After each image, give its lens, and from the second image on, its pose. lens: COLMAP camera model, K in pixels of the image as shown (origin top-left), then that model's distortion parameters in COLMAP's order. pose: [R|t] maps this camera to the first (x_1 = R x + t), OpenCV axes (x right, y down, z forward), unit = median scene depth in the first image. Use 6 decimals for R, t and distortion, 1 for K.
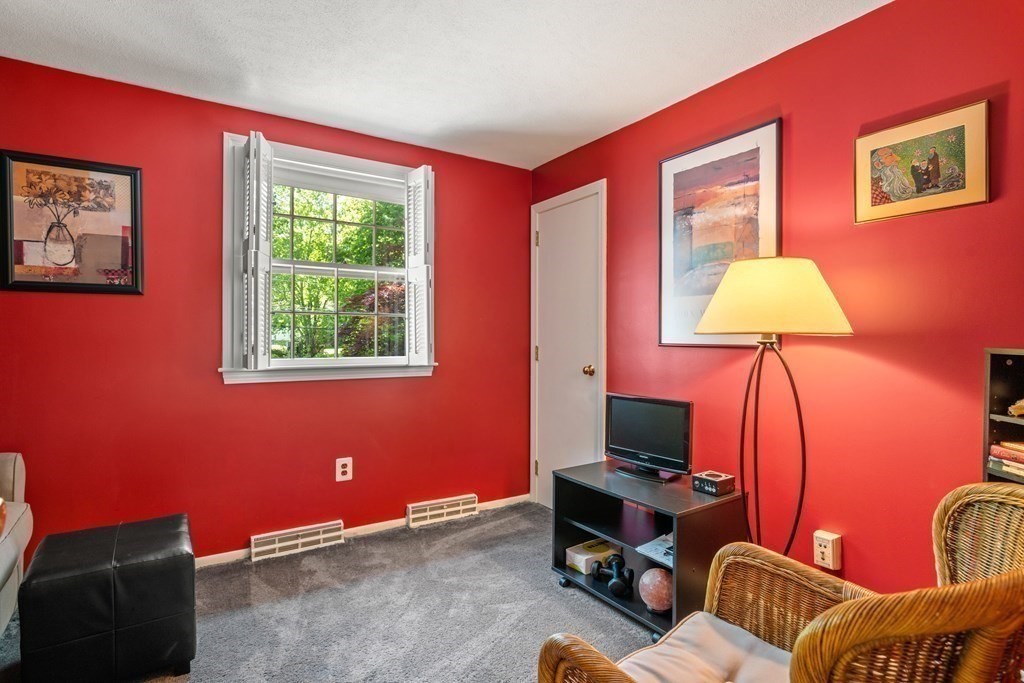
lens RADIAL K [[522.9, 0, 512.3], [0, 522.9, 342.0], [0, 0, 1]] dist [-0.000509, 0.002768]
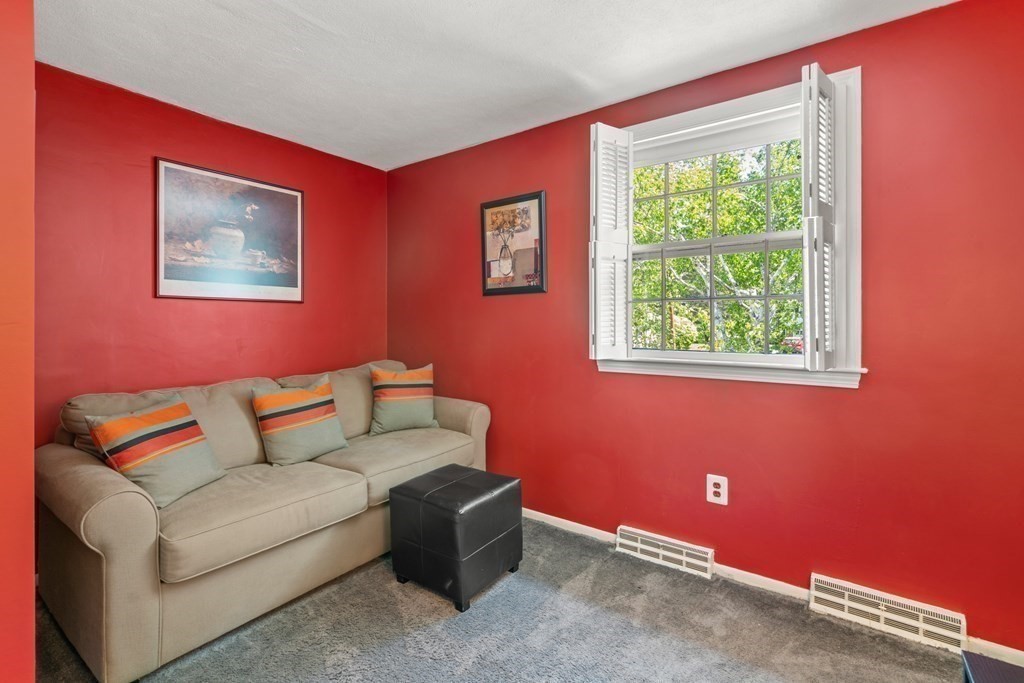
lens RADIAL K [[473.1, 0, 500.6], [0, 473.1, 323.6], [0, 0, 1]] dist [-0.001650, -0.000288]
pose [[0.348204, 0.000604, -0.937419, 0.301466], [-0.004898, 0.999987, -0.001175, -0.014554], [0.937406, 0.005001, 0.348202, 0.513627]]
